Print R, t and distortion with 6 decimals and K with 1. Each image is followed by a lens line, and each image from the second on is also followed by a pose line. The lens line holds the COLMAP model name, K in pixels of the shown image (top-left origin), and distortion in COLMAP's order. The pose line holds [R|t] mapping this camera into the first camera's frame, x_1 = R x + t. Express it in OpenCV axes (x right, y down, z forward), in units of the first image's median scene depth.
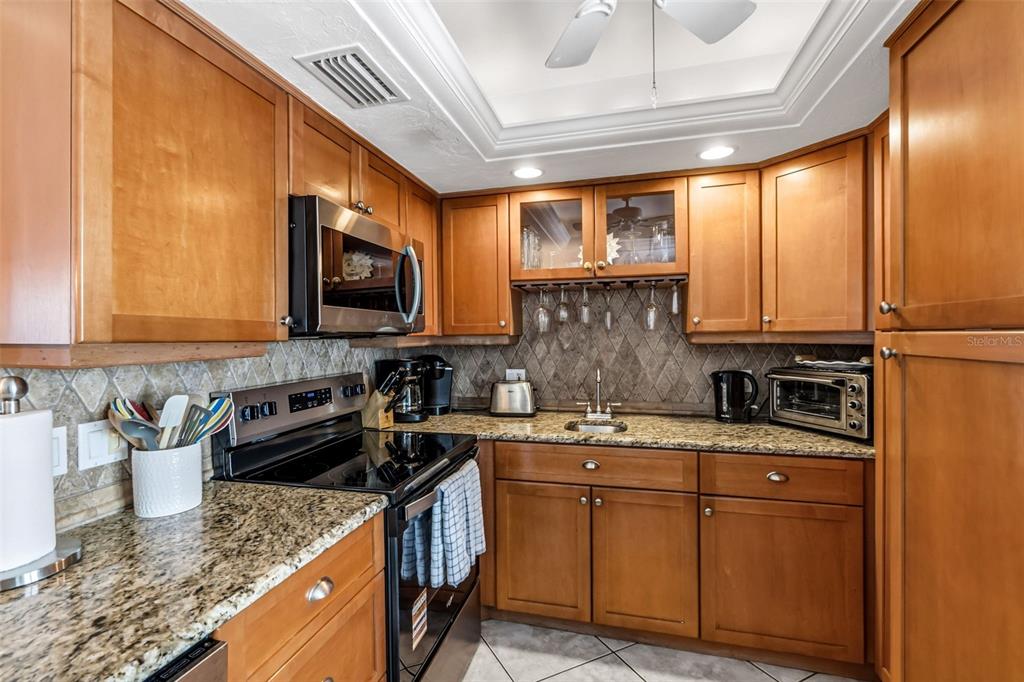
lens RADIAL K [[523.8, 0, 482.7], [0, 523.8, 337.8], [0, 0, 1]] dist [0.000270, -0.000302]
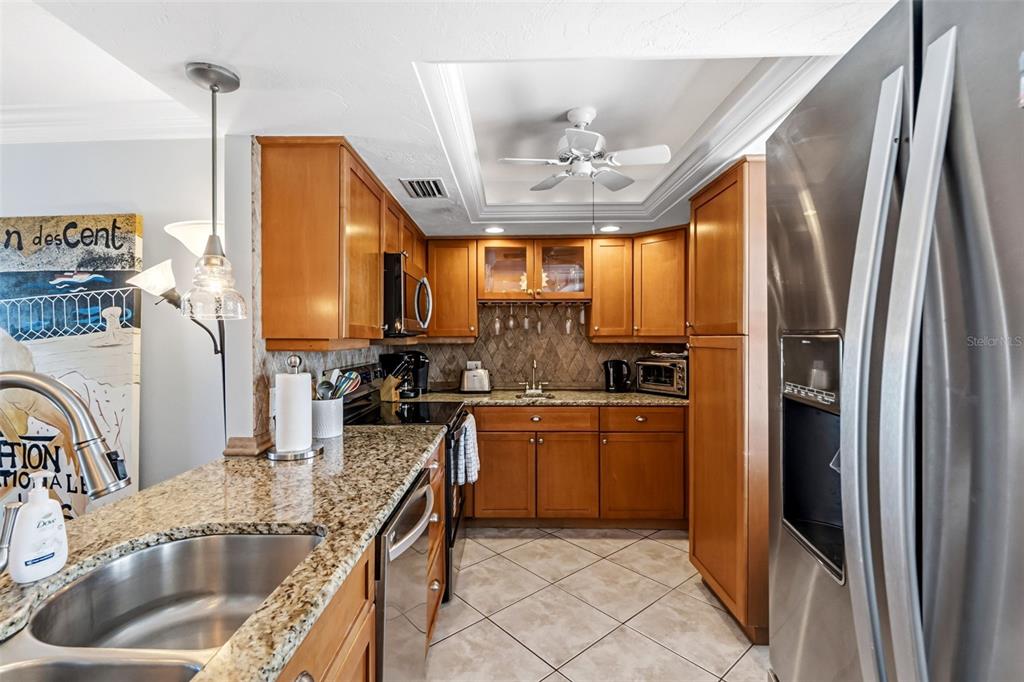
lens RADIAL K [[493.2, 0, 514.8], [0, 493.2, 338.8], [0, 0, 1]] dist [0.000387, -0.000079]
pose [[0.964760, 0.006588, 0.263048, -0.236345], [-0.005722, 0.999975, -0.004059, 0.006298], [-0.263068, 0.002411, 0.964774, -0.403384]]
